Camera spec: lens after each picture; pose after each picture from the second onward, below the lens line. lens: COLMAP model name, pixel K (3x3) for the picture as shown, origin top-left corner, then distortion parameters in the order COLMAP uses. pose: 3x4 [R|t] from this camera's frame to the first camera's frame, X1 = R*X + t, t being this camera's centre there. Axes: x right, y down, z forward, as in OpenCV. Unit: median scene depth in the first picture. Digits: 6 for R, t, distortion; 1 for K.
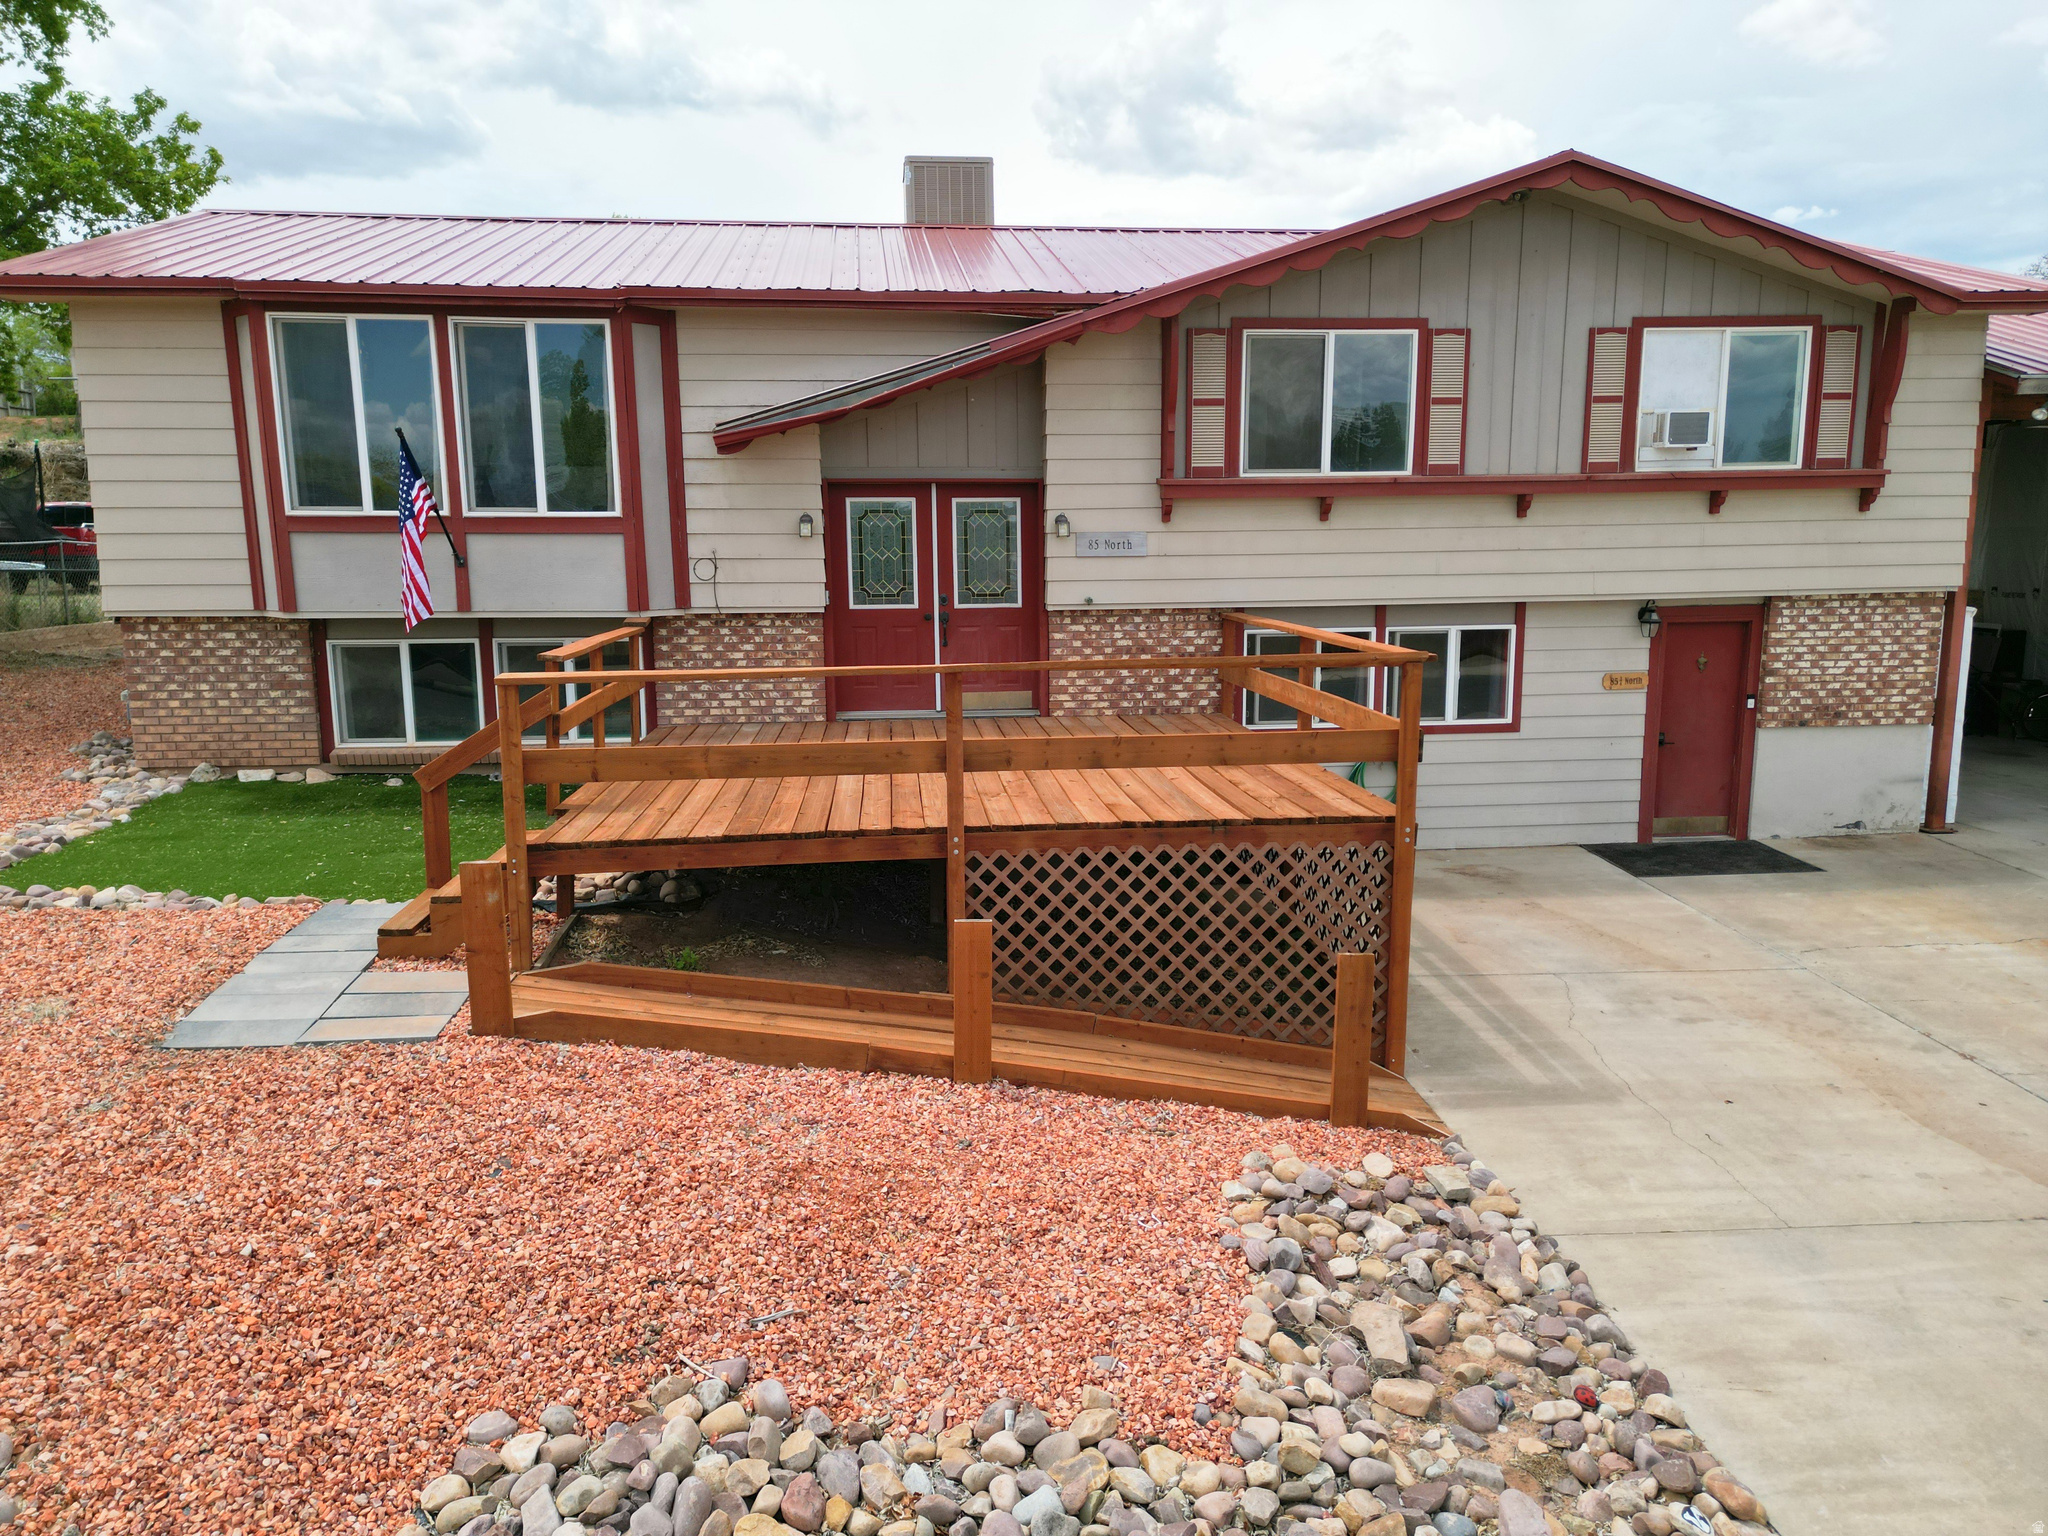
lens RADIAL K [[1435.0, 0, 1022.3], [0, 1435.0, 770.9], [0, 0, 1]] dist [0.078460, -0.074464]
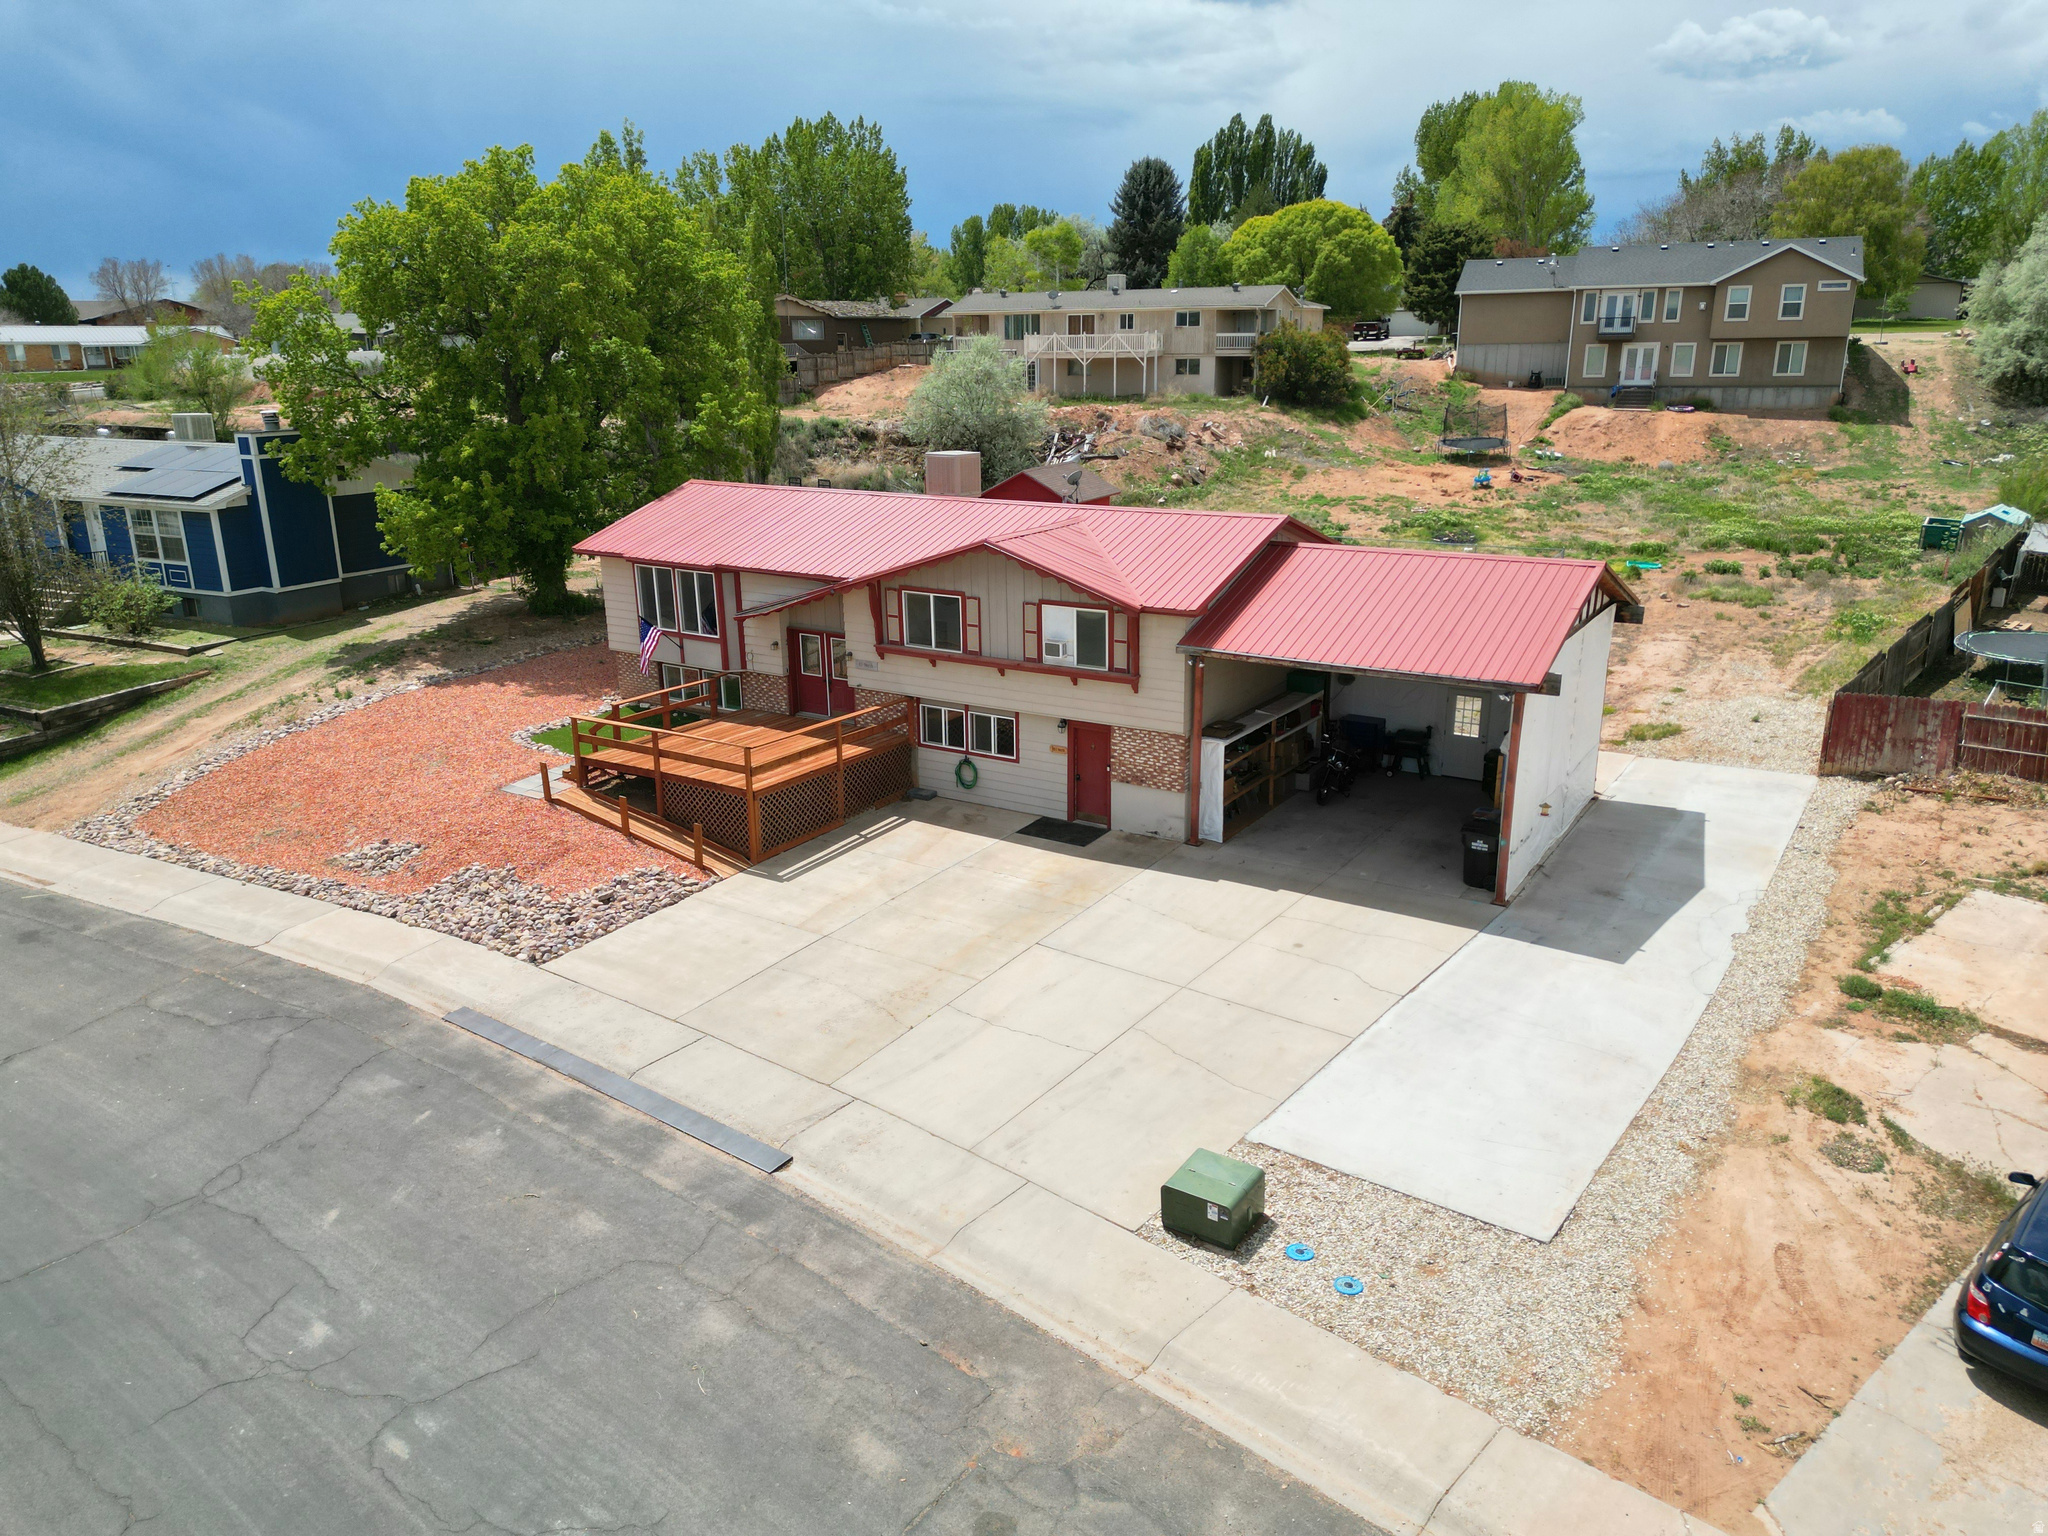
lens RADIAL K [[1435.0, 0, 1023.4], [0, 1435.0, 765.4], [0, 0, 1]] dist [0.078460, -0.074464]
pose [[0.783153, 0.176470, -0.596263, 1.845682], [-0.097205, 0.981841, 0.162912, -0.427822], [0.614185, -0.069625, 0.786085, -0.854019]]
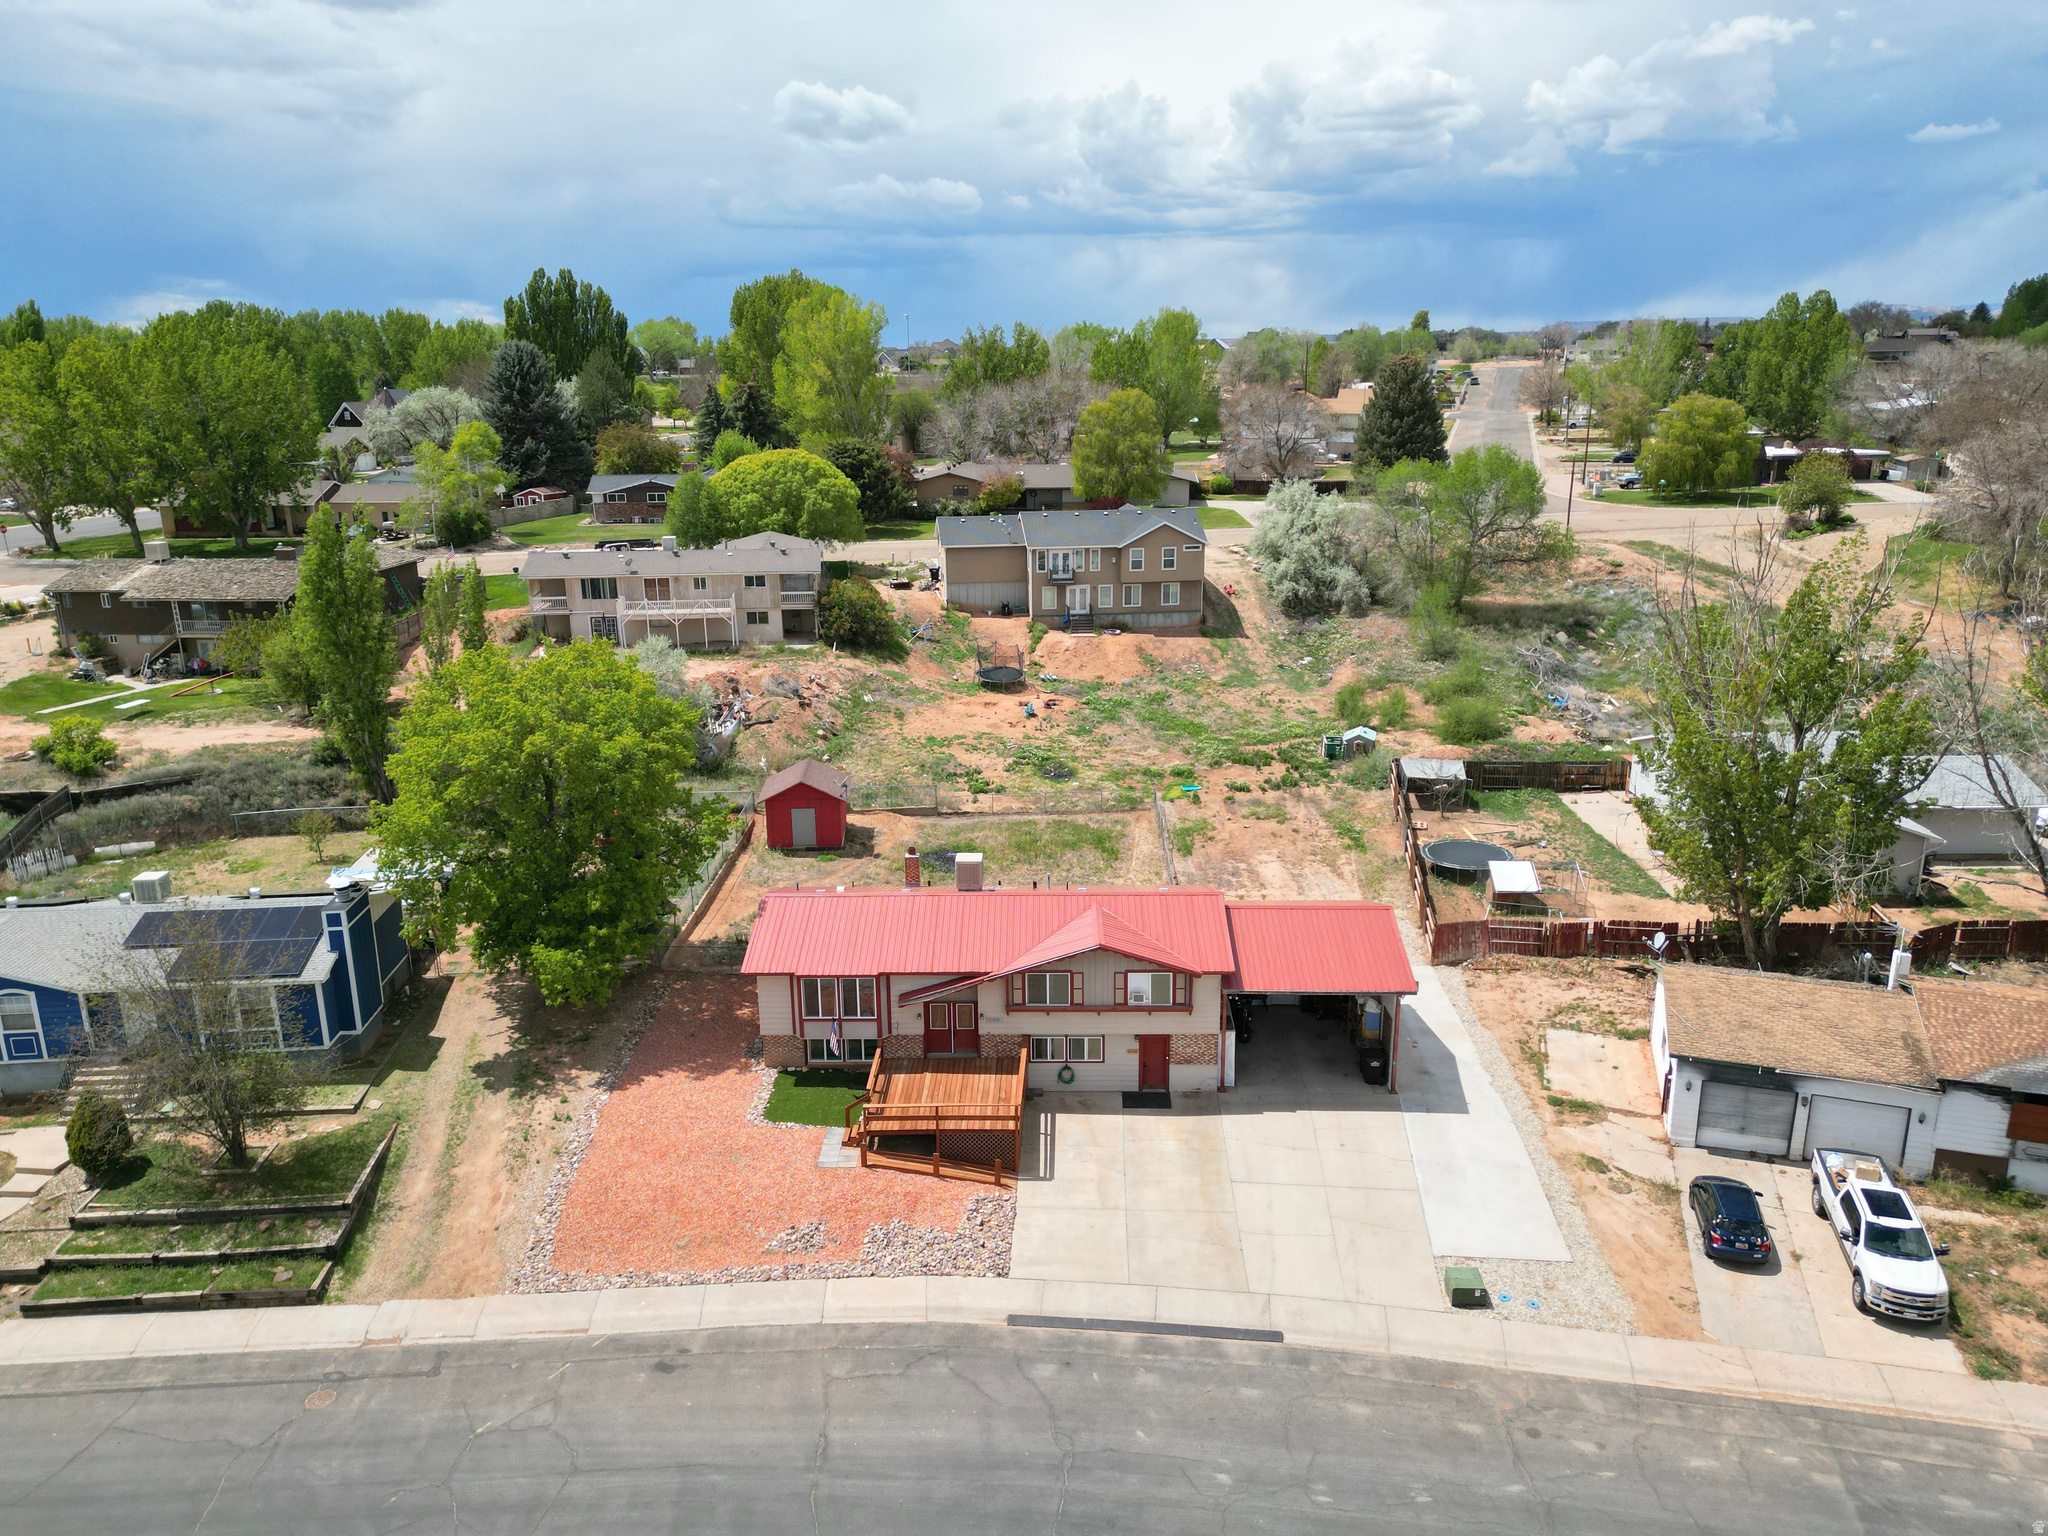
lens RADIAL K [[1435.0, 0, 1024.6], [0, 1435.0, 761.1], [0, 0, 1]] dist [0.078460, -0.074464]
pose [[0.992672, 0.029998, -0.117056, 0.597707], [-0.017347, 0.994039, 0.107637, -1.318101], [0.119587, -0.104818, 0.987275, -2.896947]]
